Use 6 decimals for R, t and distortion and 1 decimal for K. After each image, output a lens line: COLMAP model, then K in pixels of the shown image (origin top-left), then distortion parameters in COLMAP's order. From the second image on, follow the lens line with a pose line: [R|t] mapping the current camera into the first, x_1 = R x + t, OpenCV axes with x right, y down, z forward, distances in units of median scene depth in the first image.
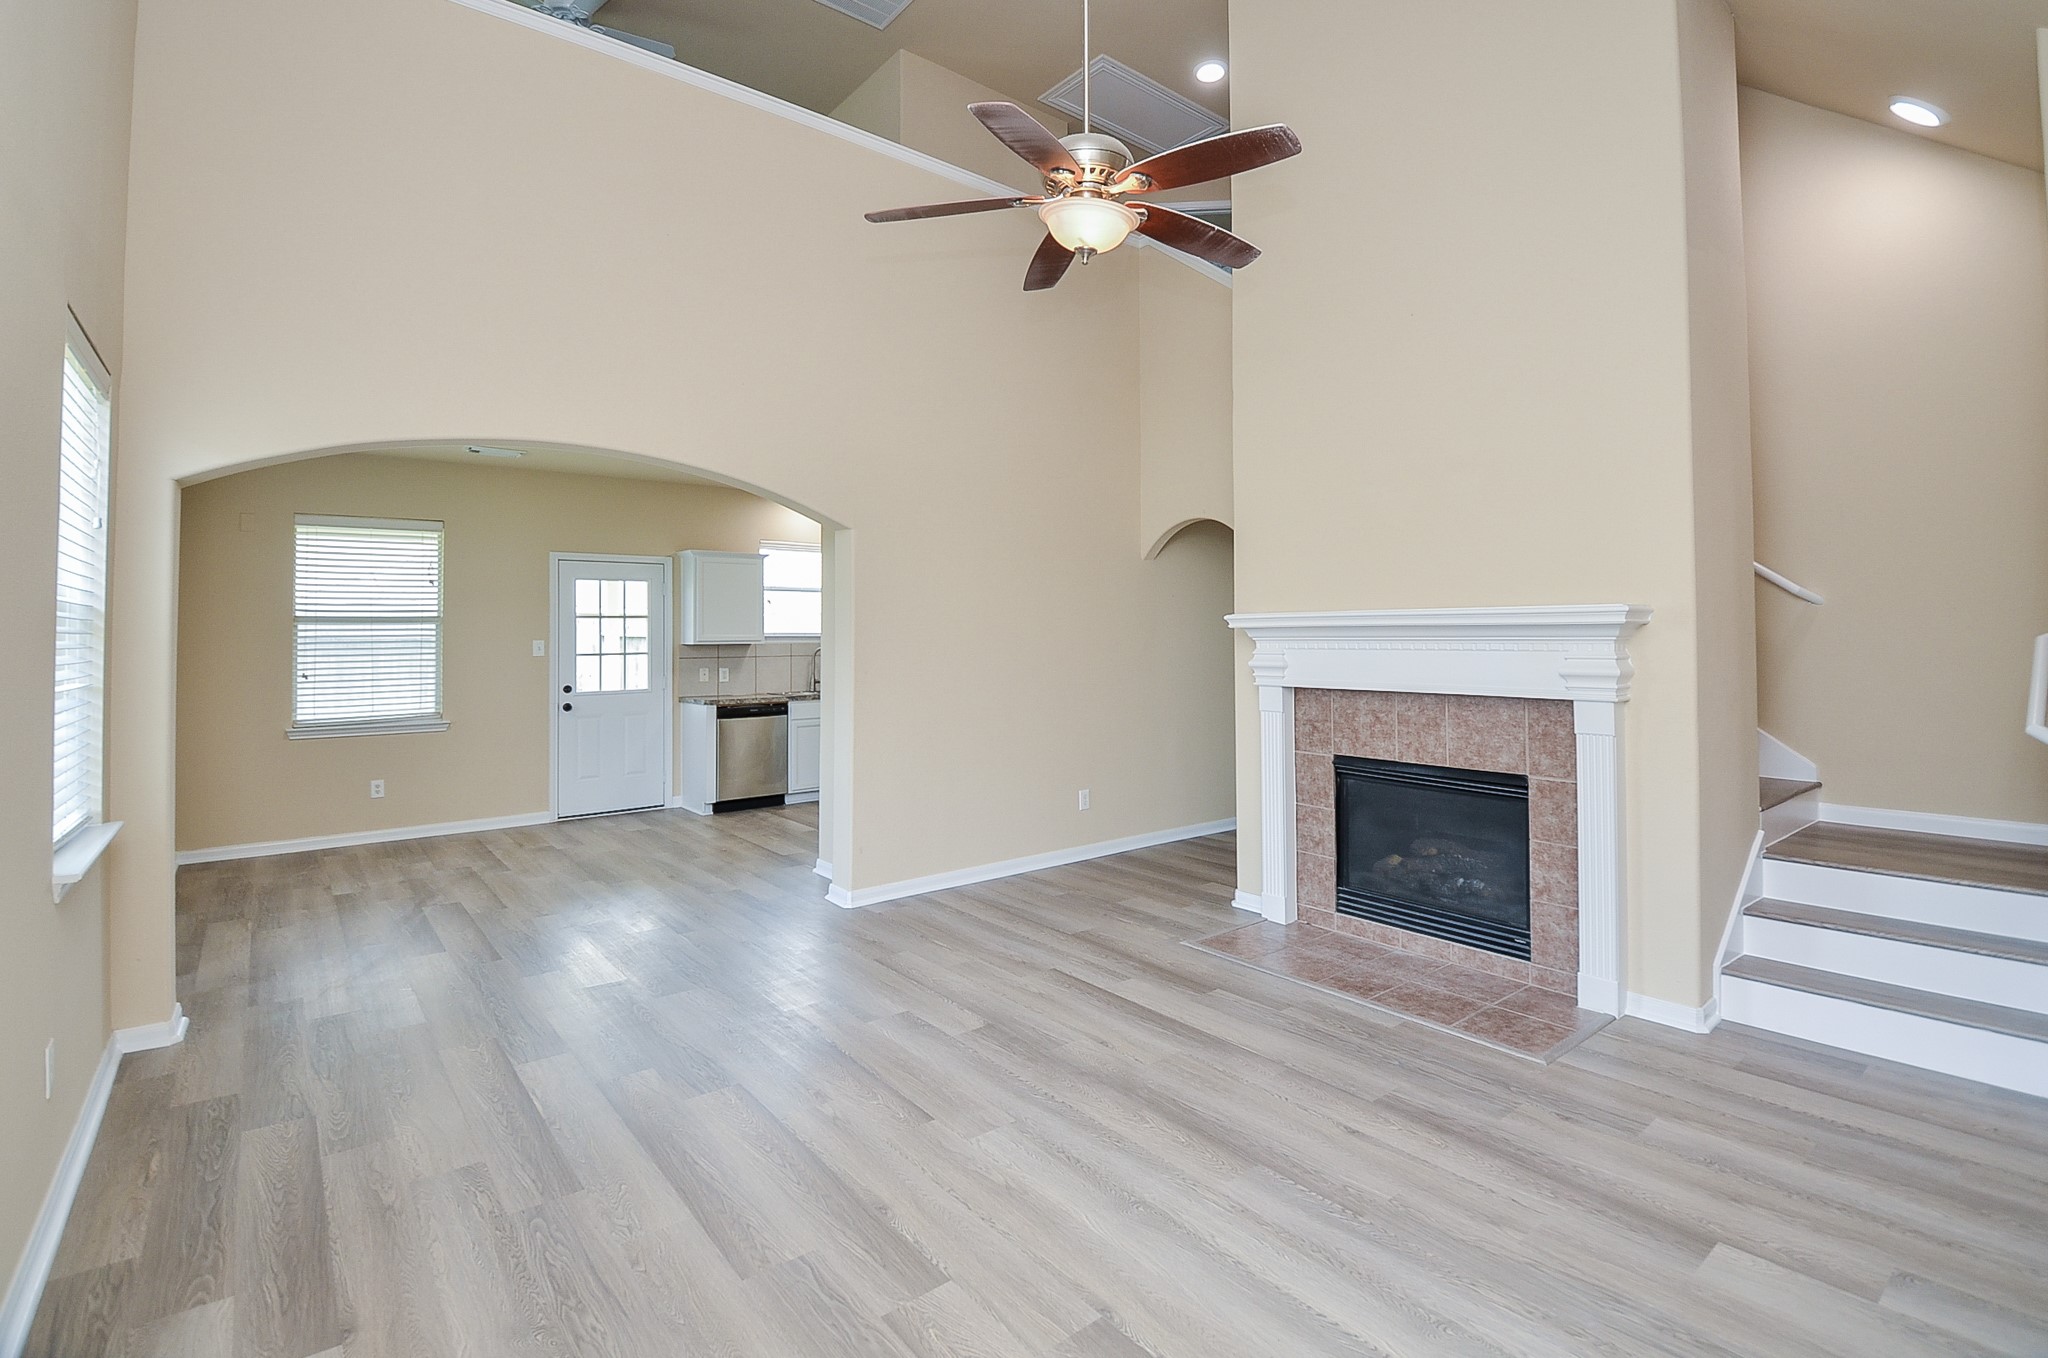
lens RADIAL K [[925.1, 0, 1049.8], [0, 925.1, 605.7], [0, 0, 1]] dist [-0.009635, -0.008561]
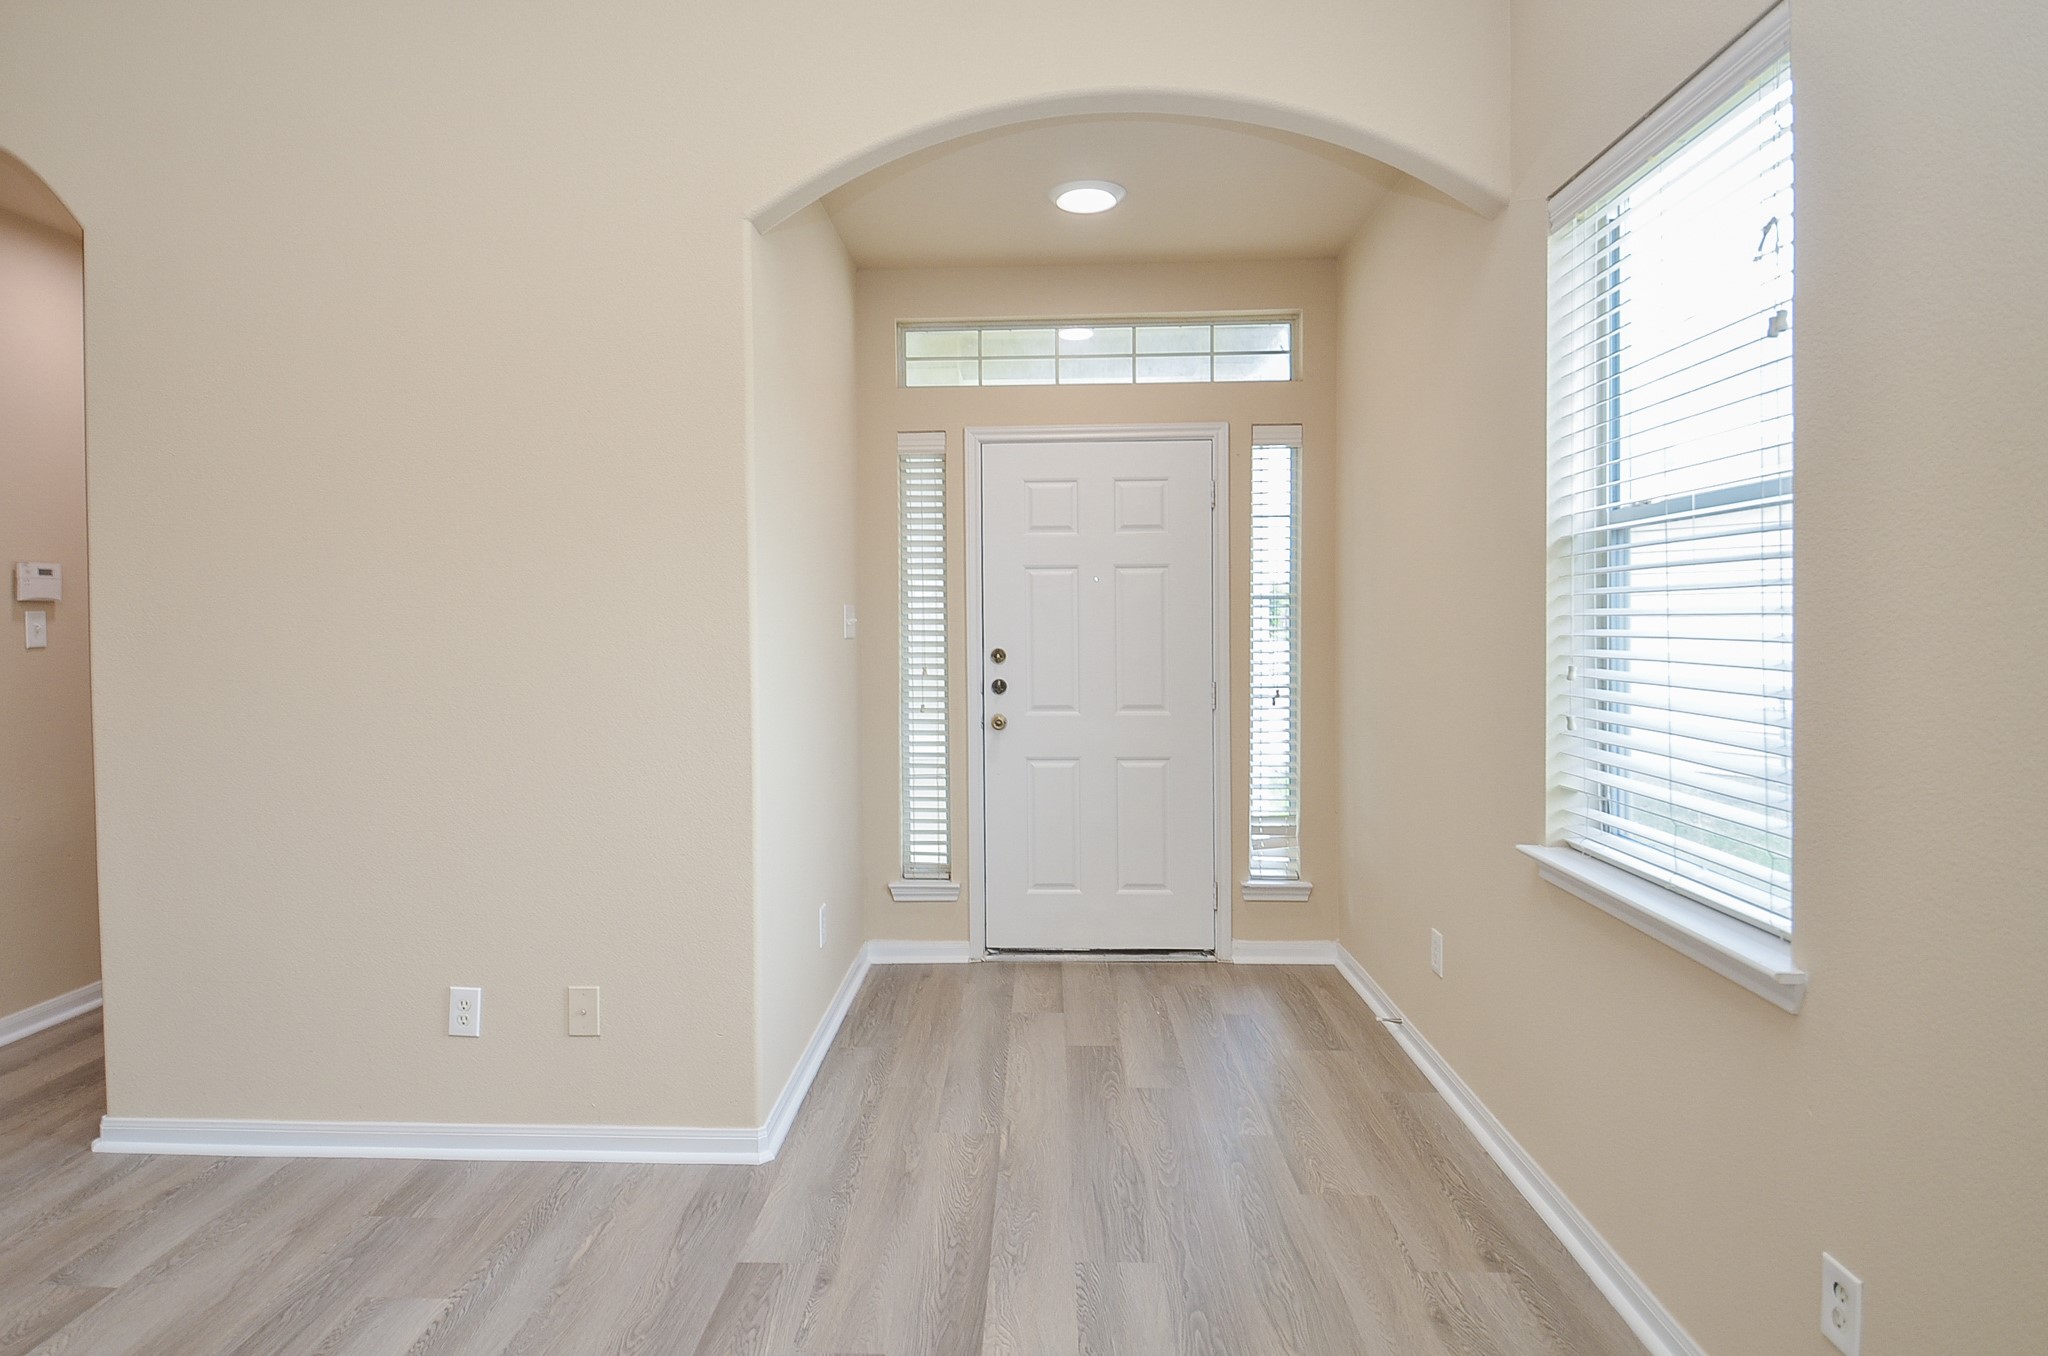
lens RADIAL K [[1162.2, 0, 1010.6], [0, 1162.2, 628.9], [0, 0, 1]] dist [0.000902, -0.006454]
pose [[-0.748401, 0.001515, 0.663244, -0.312308], [-0.007898, 0.999906, -0.011196, 0.036702], [-0.663199, -0.013617, -0.748319, 0.652736]]
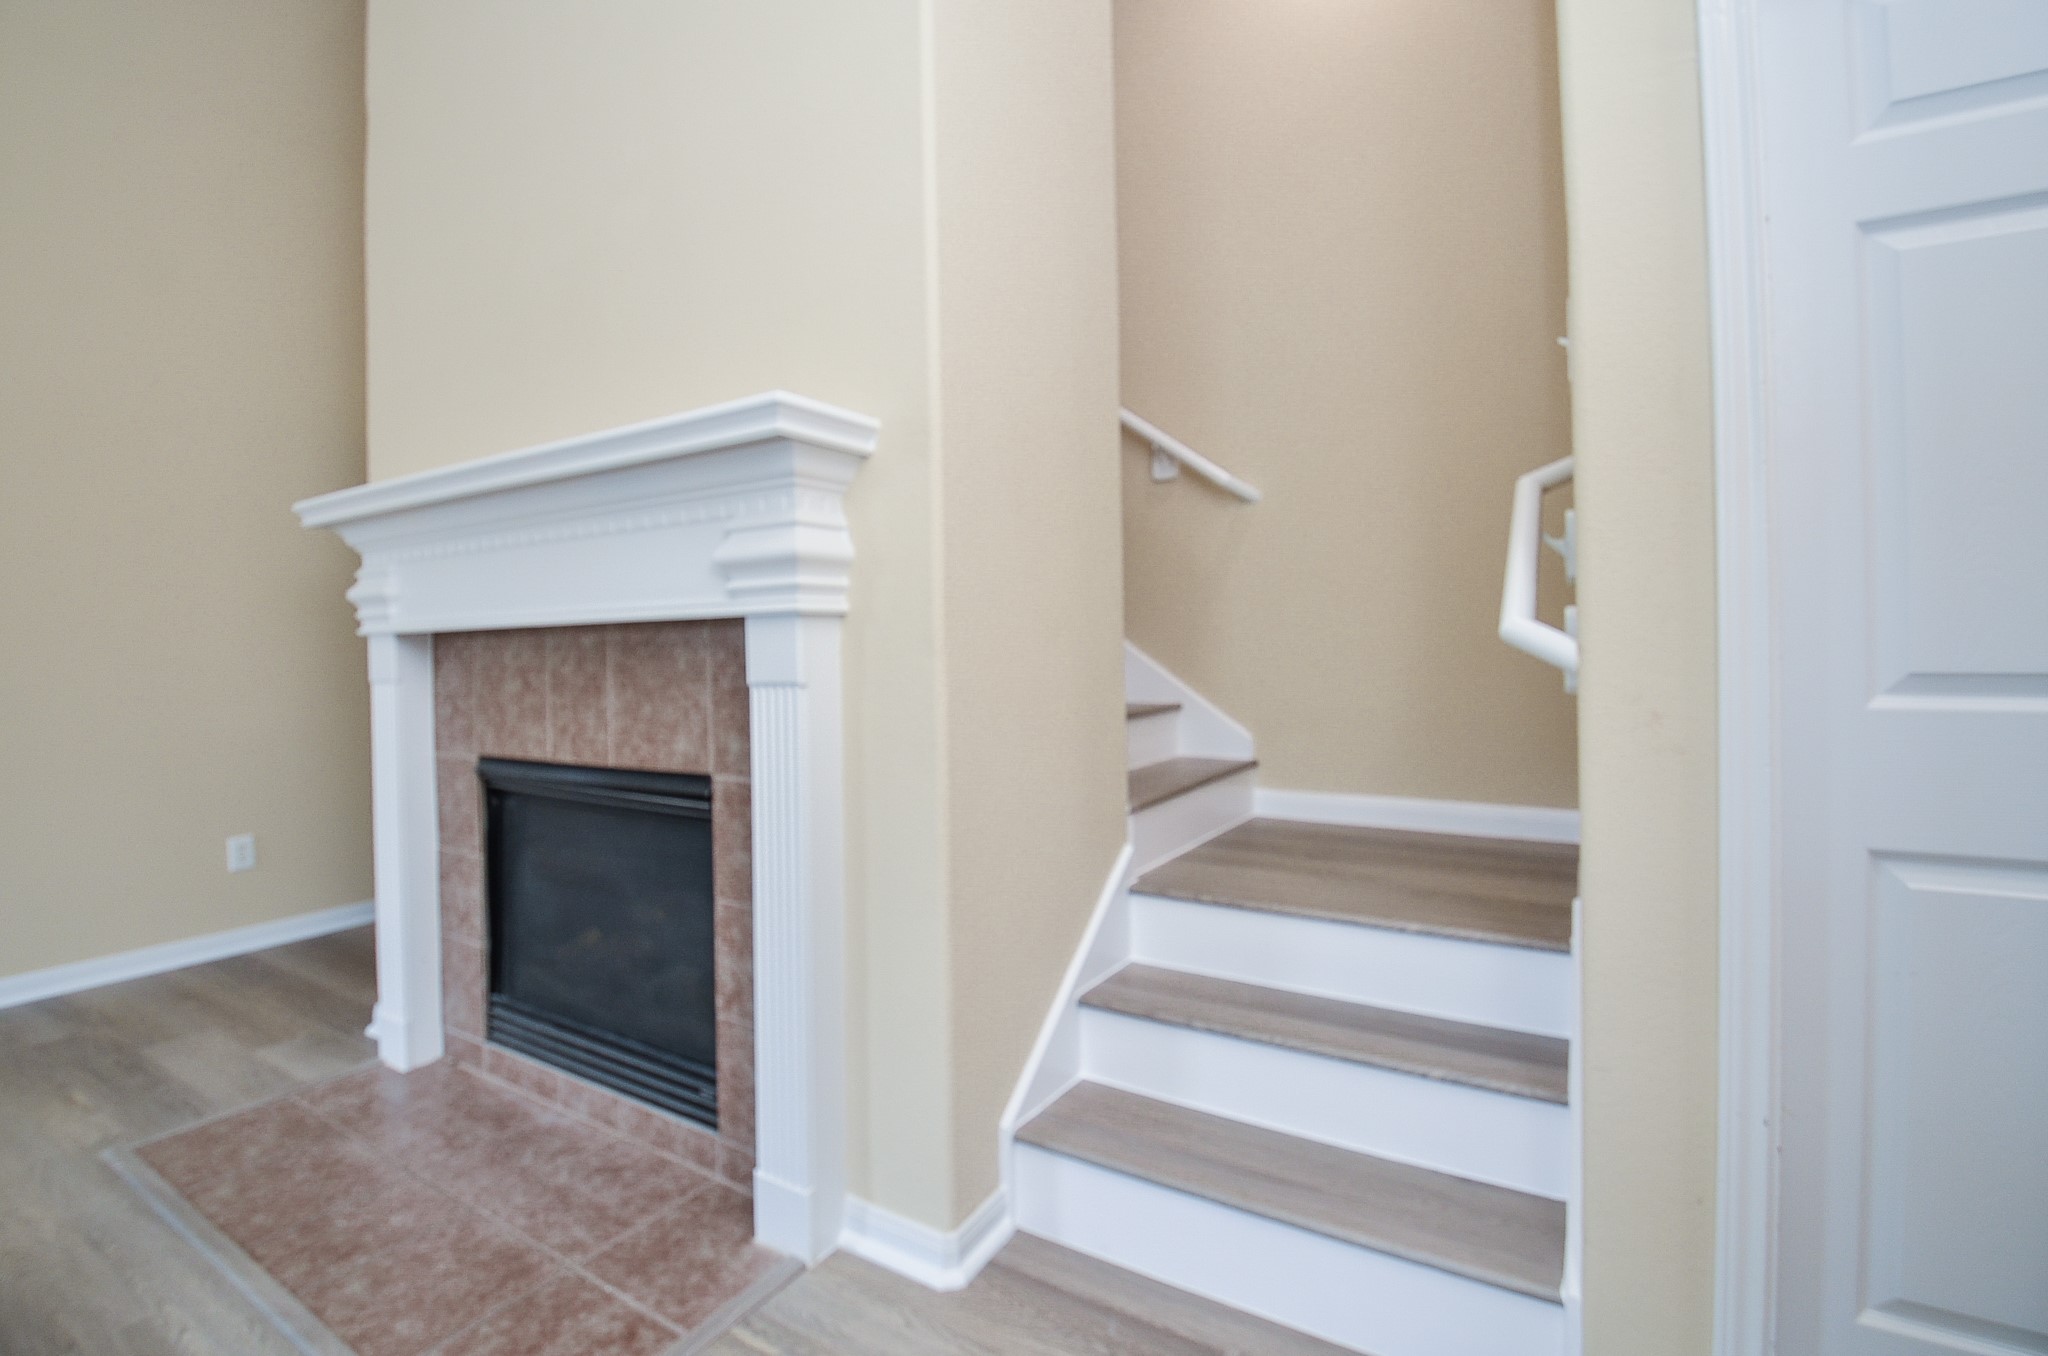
lens RADIAL K [[925.1, 0, 992.0], [0, 925.1, 632.3], [0, 0, 1]] dist [-0.009635, -0.008561]
pose [[0.951195, -0.010543, 0.308409, 0.513366], [0.006288, 0.999871, 0.014788, 0.099128], [-0.308525, -0.012127, 0.951139, 0.466692]]
